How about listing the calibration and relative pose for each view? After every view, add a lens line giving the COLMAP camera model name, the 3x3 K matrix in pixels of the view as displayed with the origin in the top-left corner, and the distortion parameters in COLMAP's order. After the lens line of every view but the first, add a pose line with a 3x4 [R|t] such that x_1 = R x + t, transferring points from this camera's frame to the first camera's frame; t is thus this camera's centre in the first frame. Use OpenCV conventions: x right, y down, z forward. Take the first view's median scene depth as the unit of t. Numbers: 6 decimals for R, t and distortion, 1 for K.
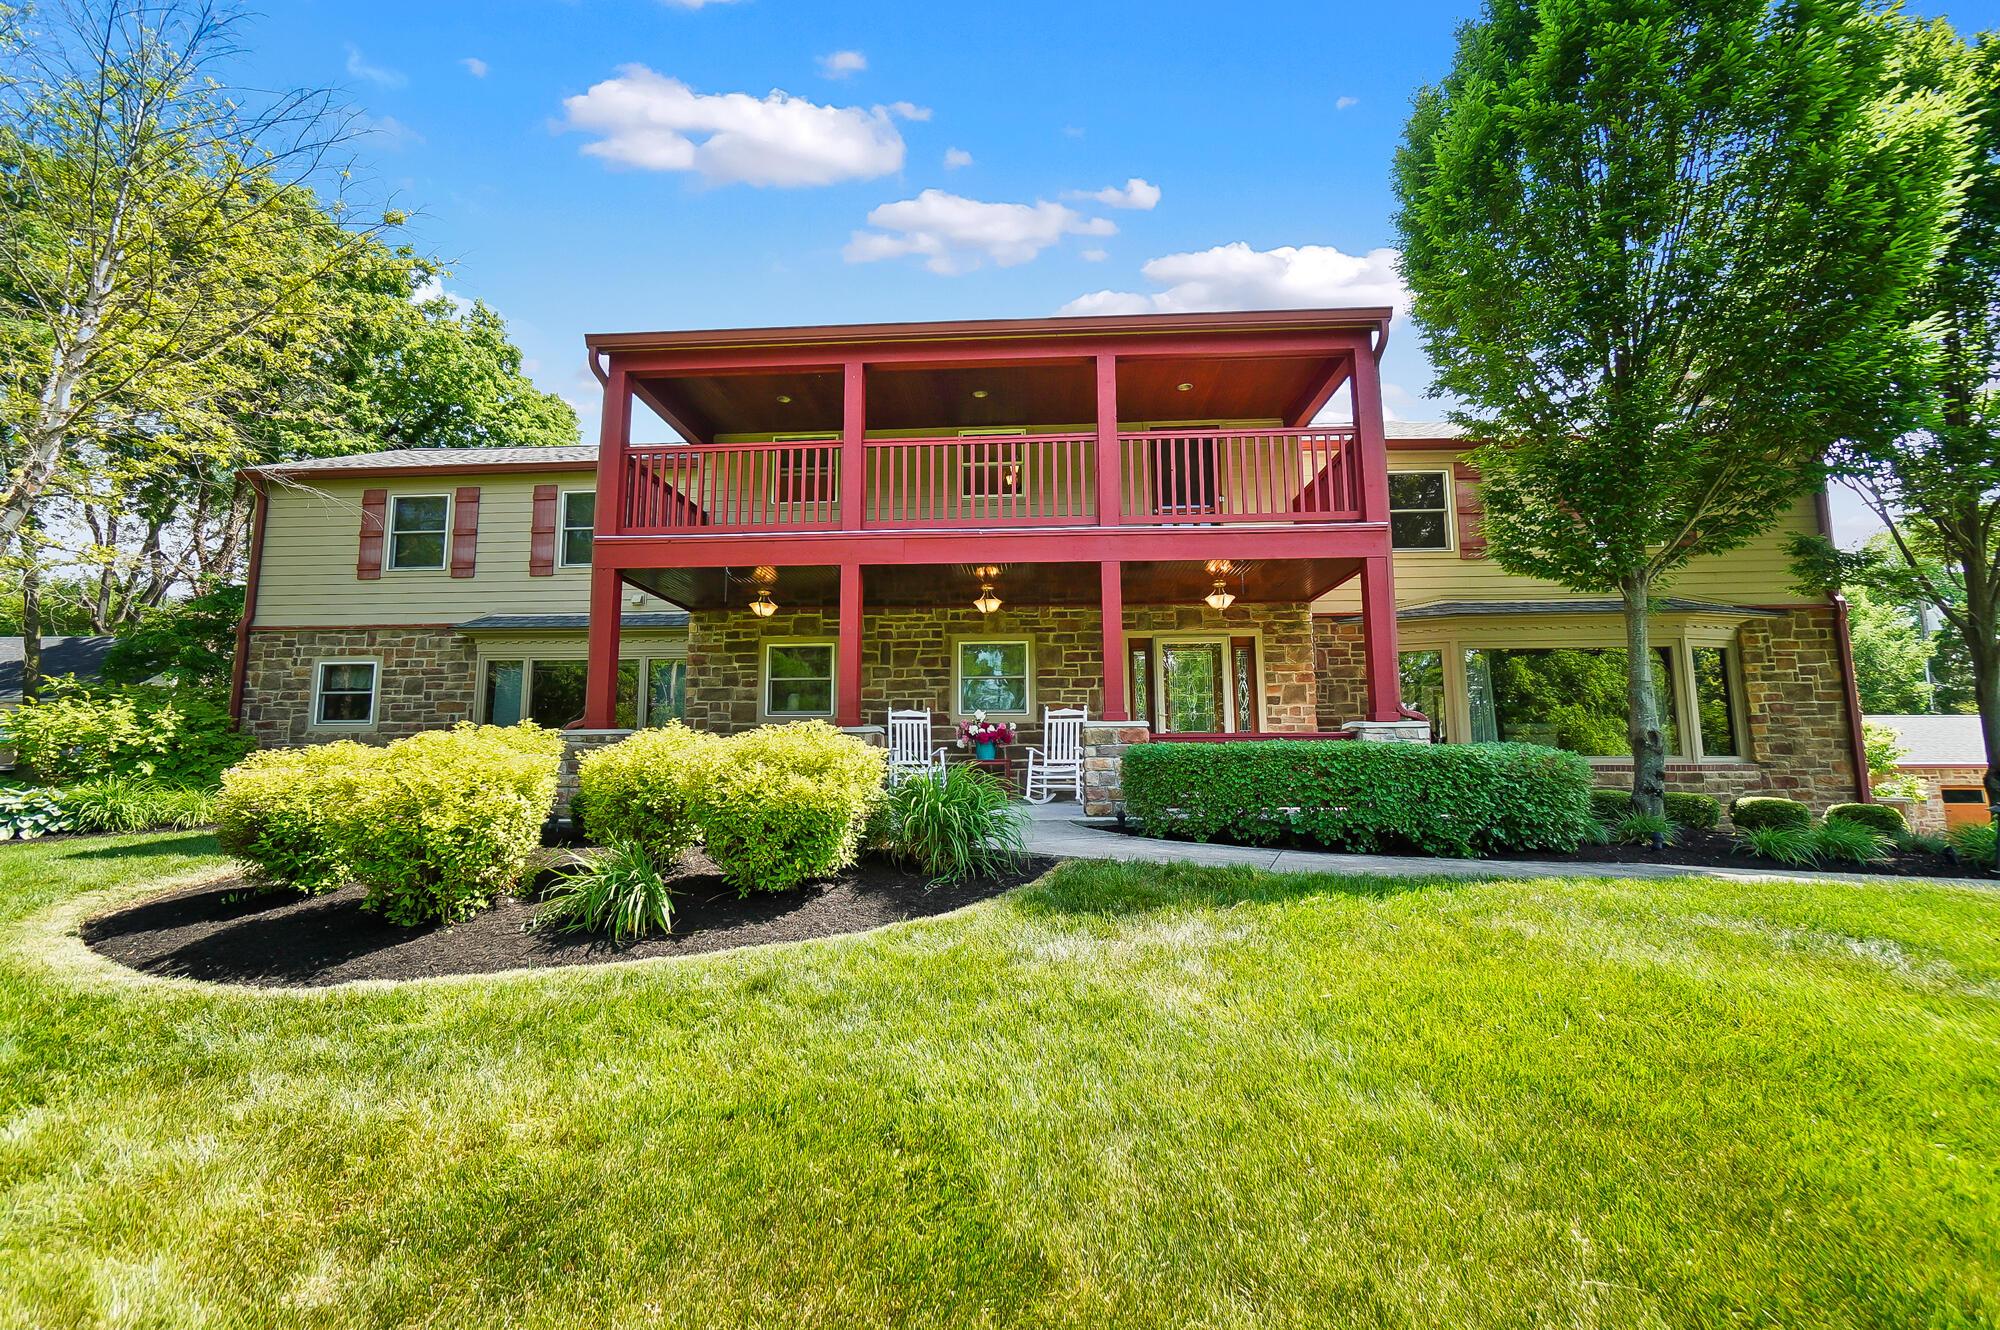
lens RADIAL K [[864.4, 0, 985.0], [0, 864.4, 658.9], [0, 0, 1]] dist [-0.013911, 0.016057]
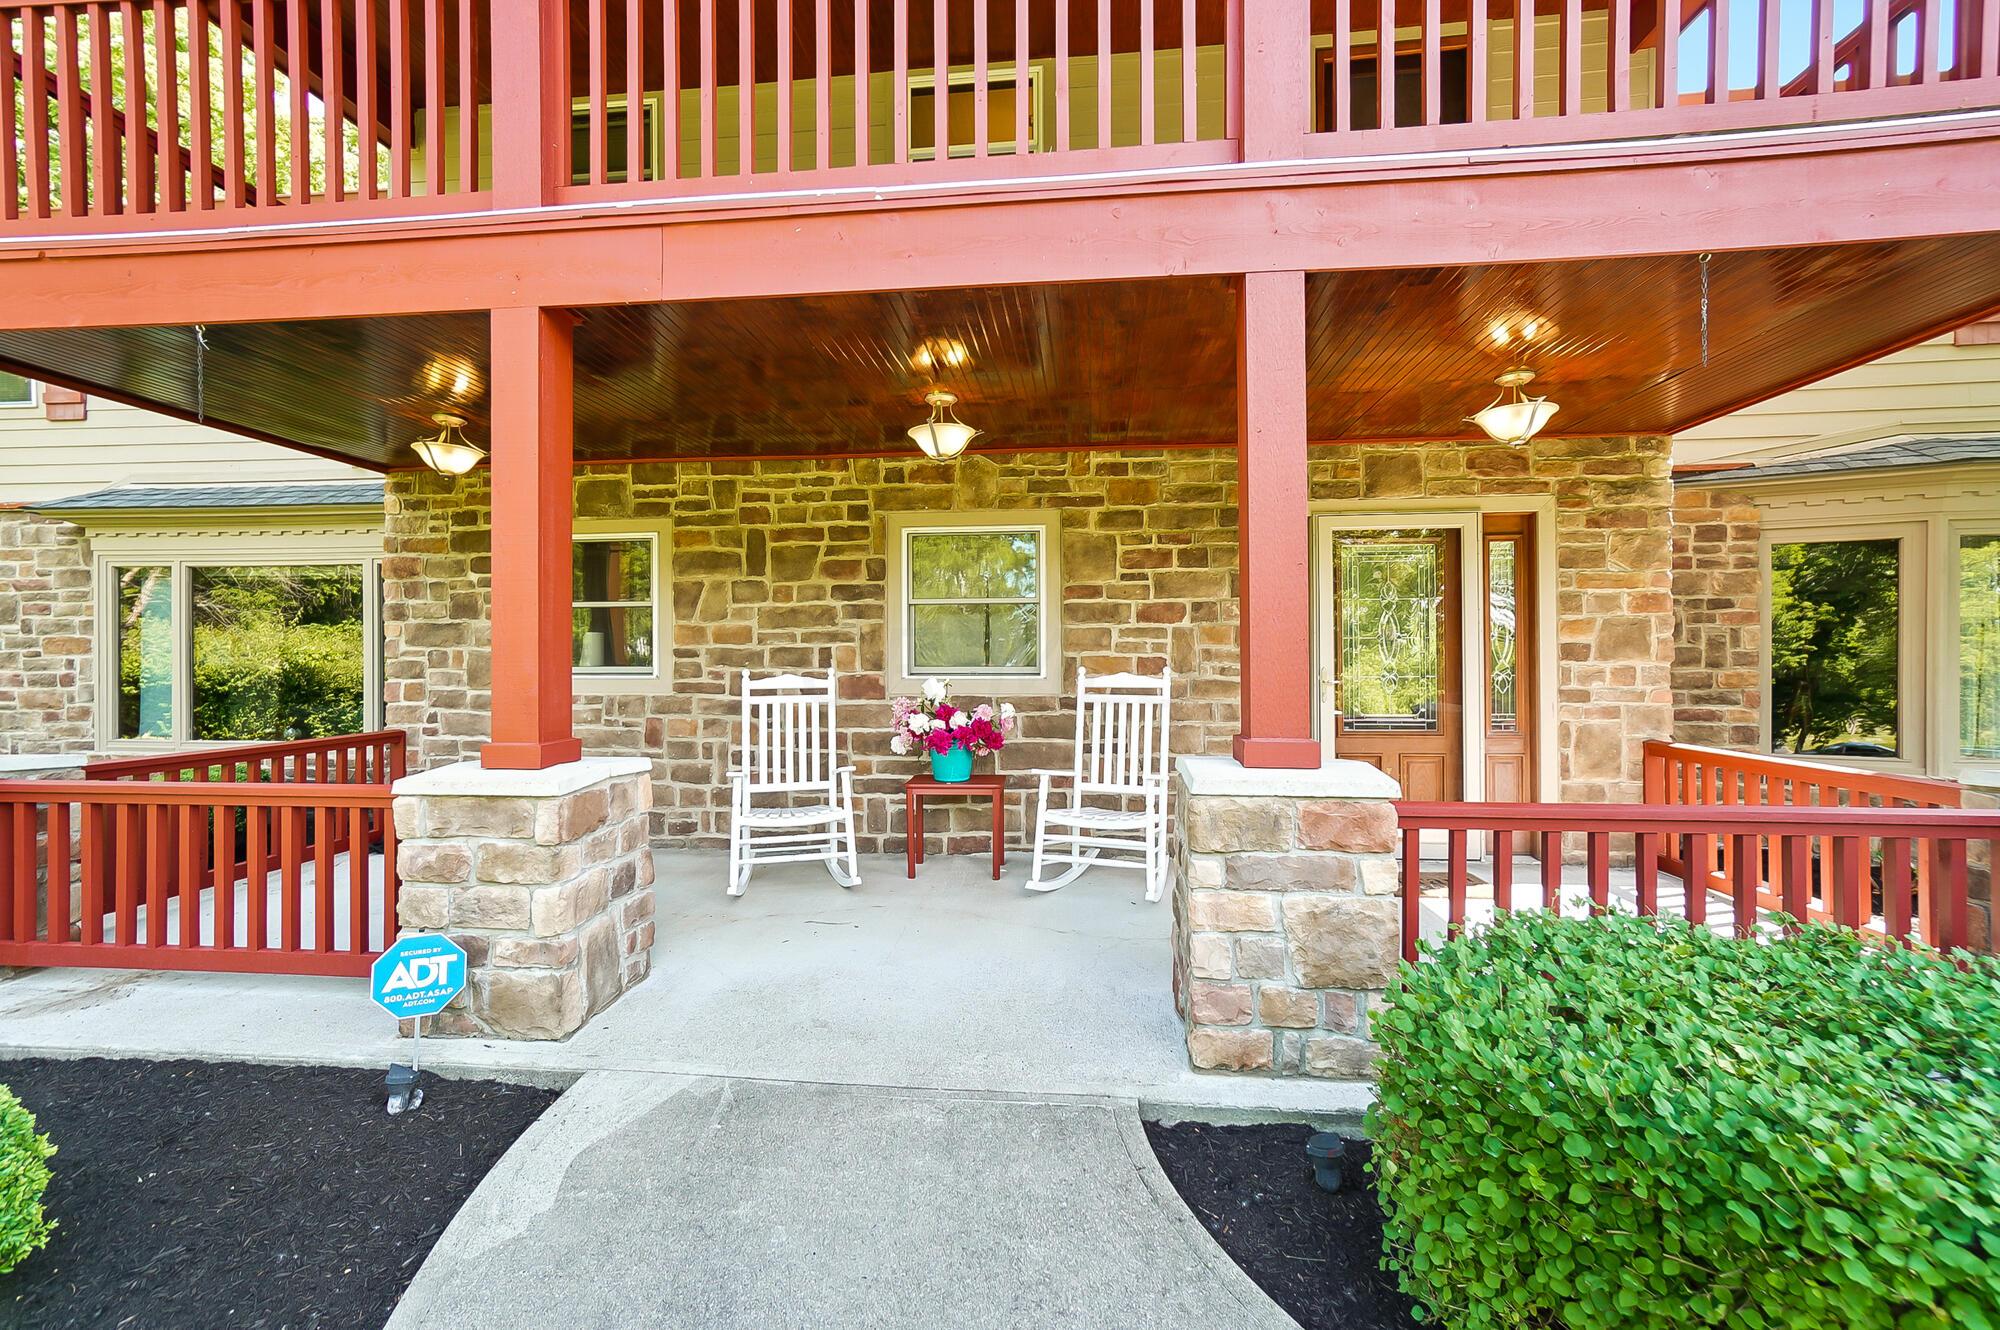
lens RADIAL K [[864.4, 0, 985.0], [0, 864.4, 658.9], [0, 0, 1]] dist [-0.013911, 0.016057]
pose [[0.998527, 0.001590, -0.054228, 0.042630], [0.005330, 0.991858, 0.127235, -0.008389], [0.053989, -0.127337, 0.990389, 0.512554]]
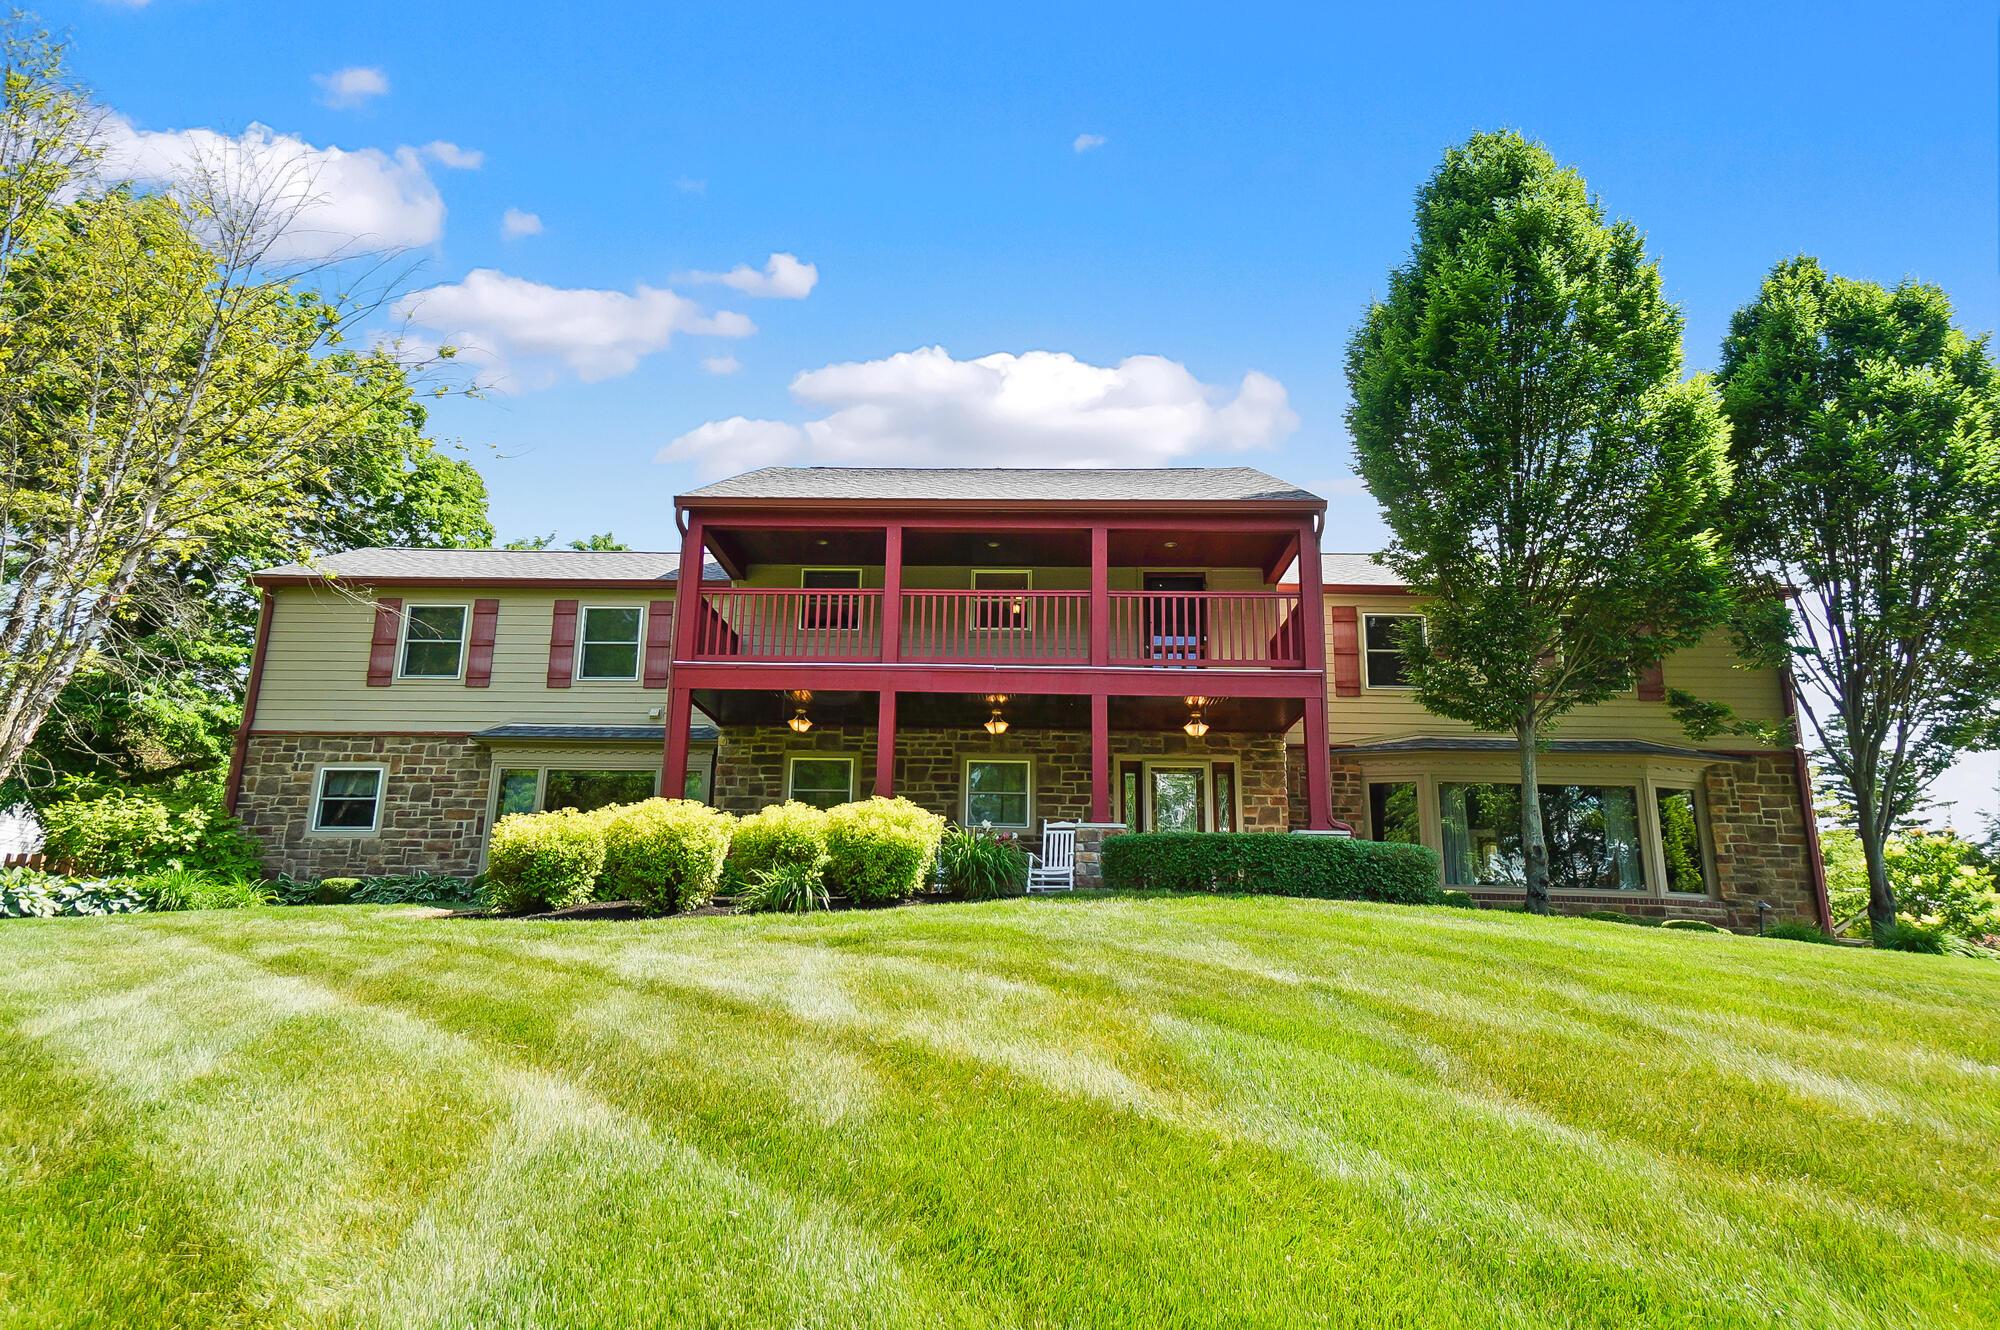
lens RADIAL K [[1298.6, 0, 988.2], [0, 1298.6, 655.7], [0, 0, 1]] dist [0.109133, -0.000649]
pose [[0.999304, 0.029294, 0.023089, -0.045911], [-0.026380, 0.992694, -0.117741, 0.042855], [-0.026370, 0.117050, 0.992776, -0.666888]]
